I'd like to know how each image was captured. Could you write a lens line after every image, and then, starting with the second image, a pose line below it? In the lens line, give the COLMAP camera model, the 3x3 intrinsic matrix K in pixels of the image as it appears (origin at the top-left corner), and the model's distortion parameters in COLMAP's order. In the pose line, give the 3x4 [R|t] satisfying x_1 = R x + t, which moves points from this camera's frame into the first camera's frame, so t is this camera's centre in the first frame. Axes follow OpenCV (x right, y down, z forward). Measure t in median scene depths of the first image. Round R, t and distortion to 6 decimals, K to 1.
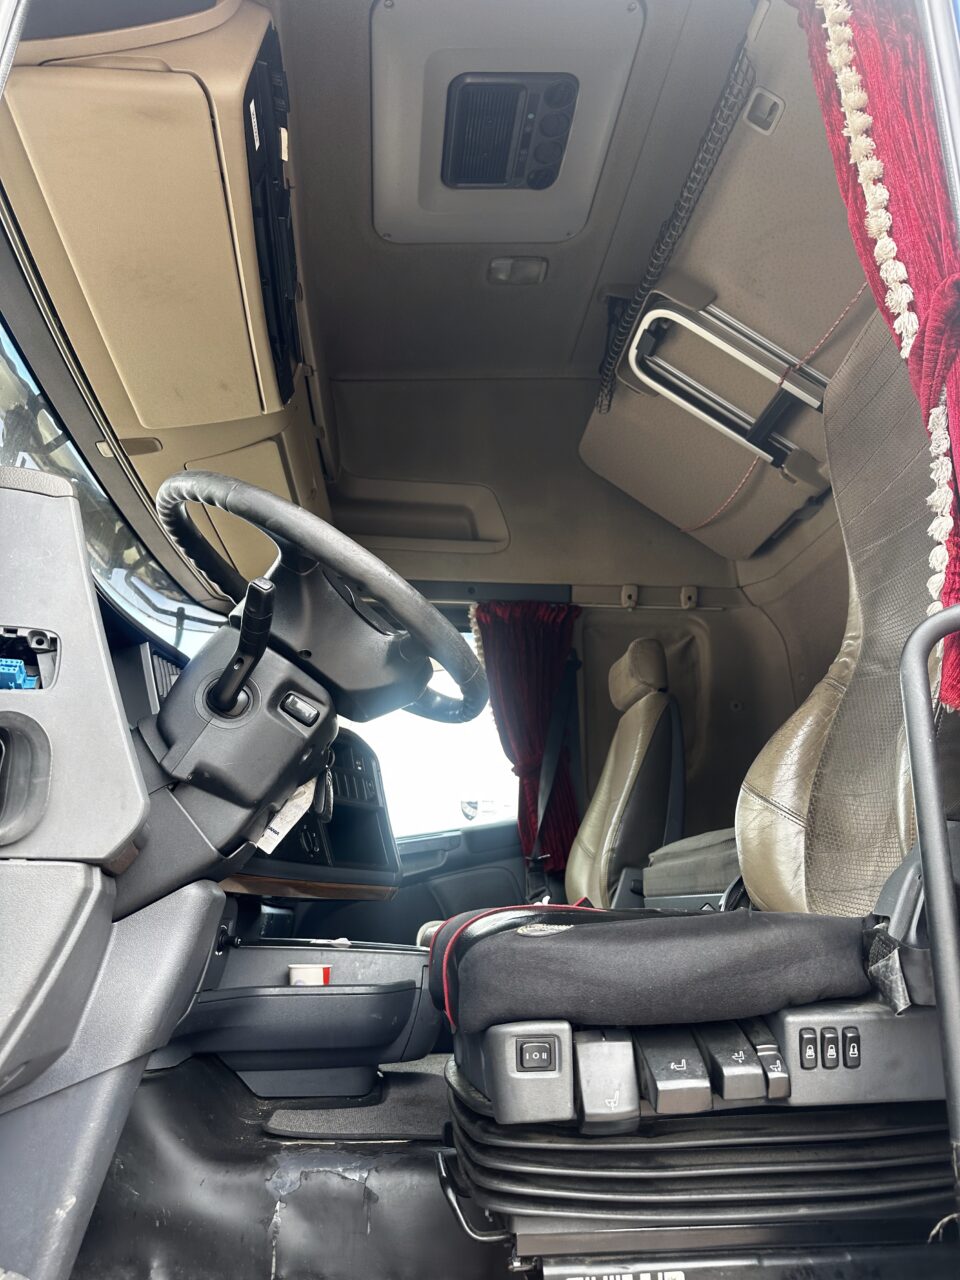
lens RADIAL K [[900.8, 0, 480.0], [0, 900.8, 640.0], [0, 0, 1]] dist [0.183838, -0.406324]
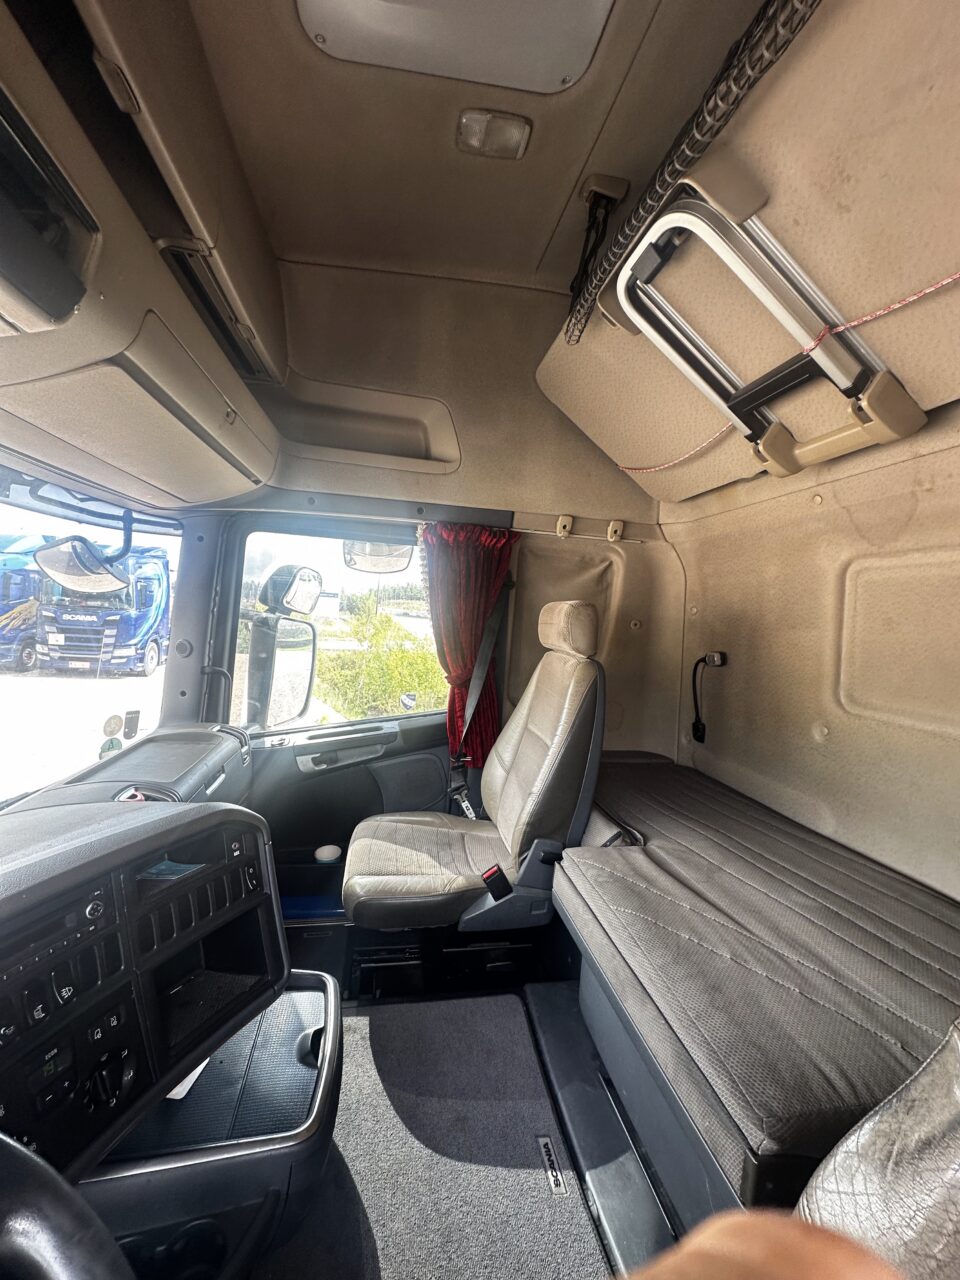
lens RADIAL K [[509.1, 0, 480.0], [0, 509.1, 640.0], [0, 0, 1]] dist [0.000751, 0.000020]
pose [[0.993810, 0.066328, 0.089118, 0.016930], [-0.093242, 0.934125, 0.344553, -0.126523], [-0.060394, -0.350729, 0.934527, 0.386239]]
